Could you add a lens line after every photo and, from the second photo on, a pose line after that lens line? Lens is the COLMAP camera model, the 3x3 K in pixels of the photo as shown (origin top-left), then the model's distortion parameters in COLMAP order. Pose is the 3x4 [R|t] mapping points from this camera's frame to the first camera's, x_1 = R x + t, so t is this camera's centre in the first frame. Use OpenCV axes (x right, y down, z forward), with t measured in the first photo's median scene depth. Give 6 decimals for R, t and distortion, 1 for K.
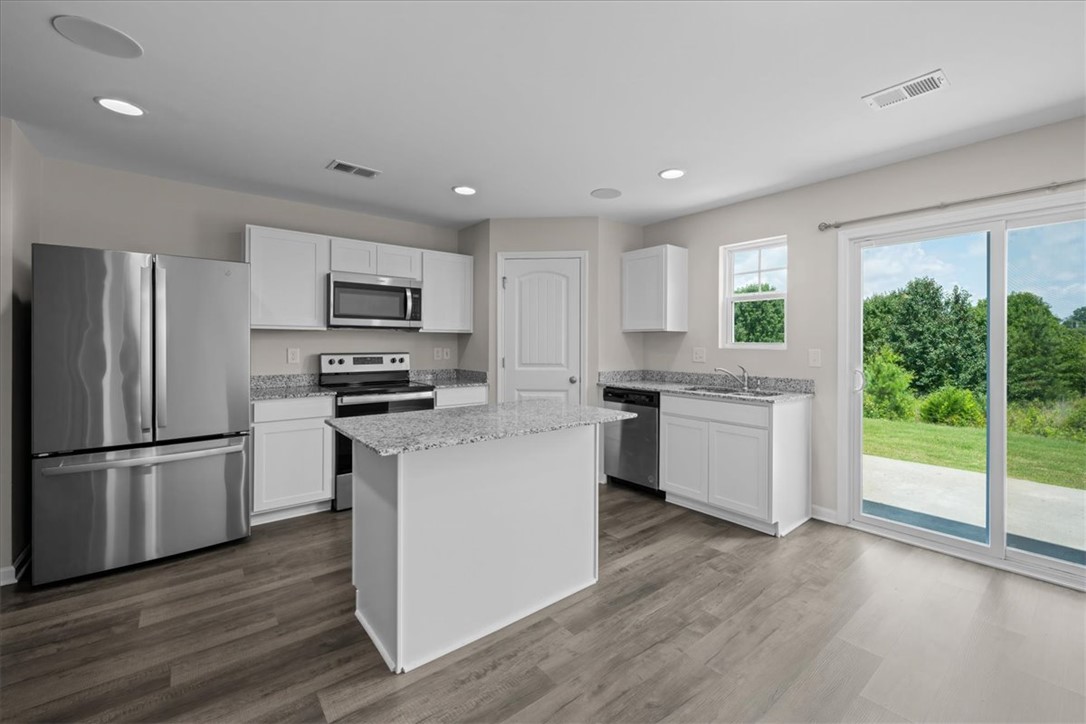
lens RADIAL K [[449.3, 0, 565.9], [0, 449.3, 348.8], [0, 0, 1]] dist [0.000365, -0.000030]
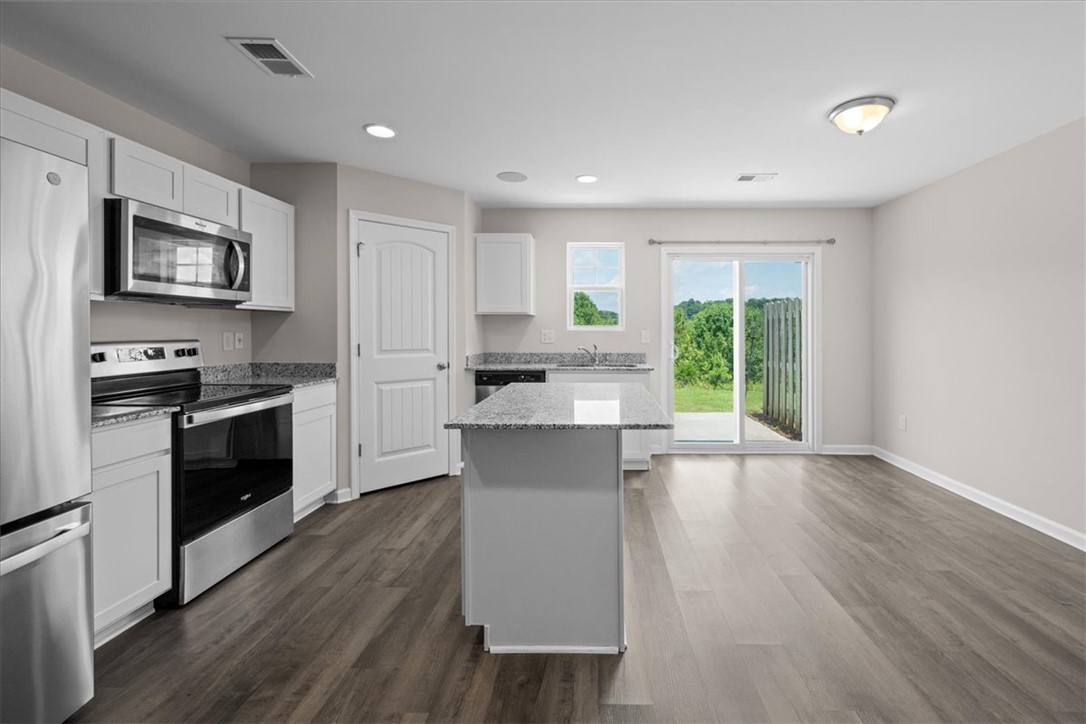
lens RADIAL K [[473.7, 0, 588.2], [0, 473.7, 329.7], [0, 0, 1]] dist [-0.000919, -0.000235]
pose [[0.656488, -0.003664, 0.754328, -0.517167], [0.009919, 0.999944, -0.003776, 0.002361], [-0.754272, 0.009961, 0.656487, 0.150710]]
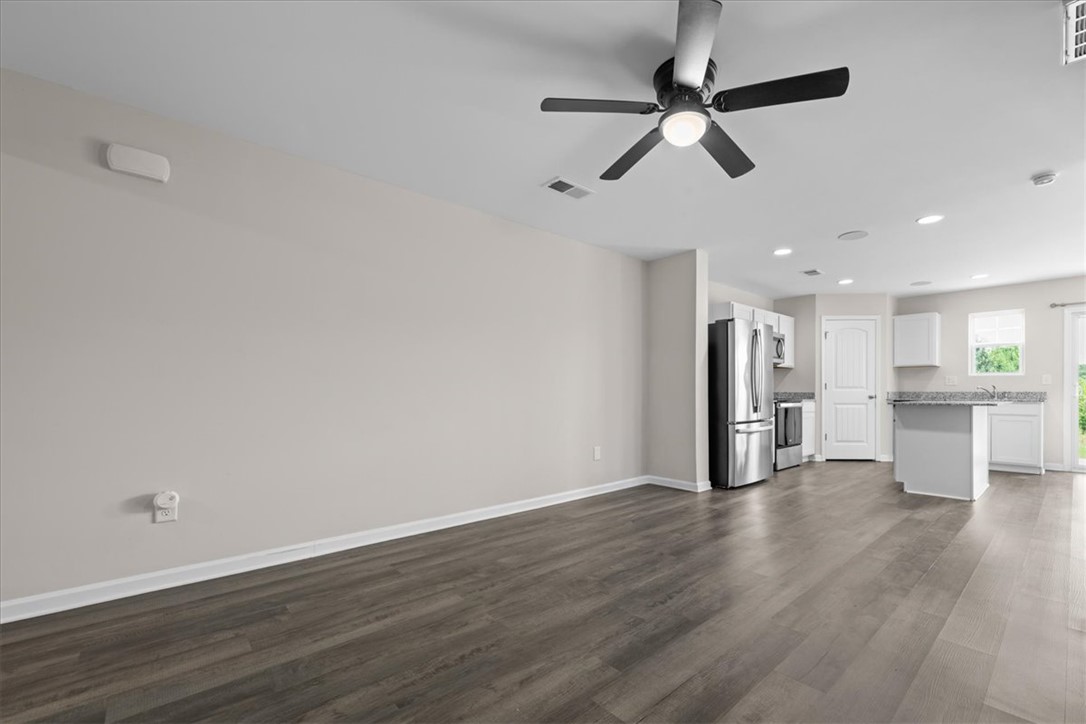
lens RADIAL K [[459.0, 0, 585.8], [0, 459.0, 395.7], [0, 0, 1]] dist [-0.001097, -0.000055]
pose [[0.998511, -0.003726, 0.054421, -1.088476], [0.003846, 0.999990, -0.002092, 0.065827], [-0.054413, 0.002298, 0.998516, -0.564538]]
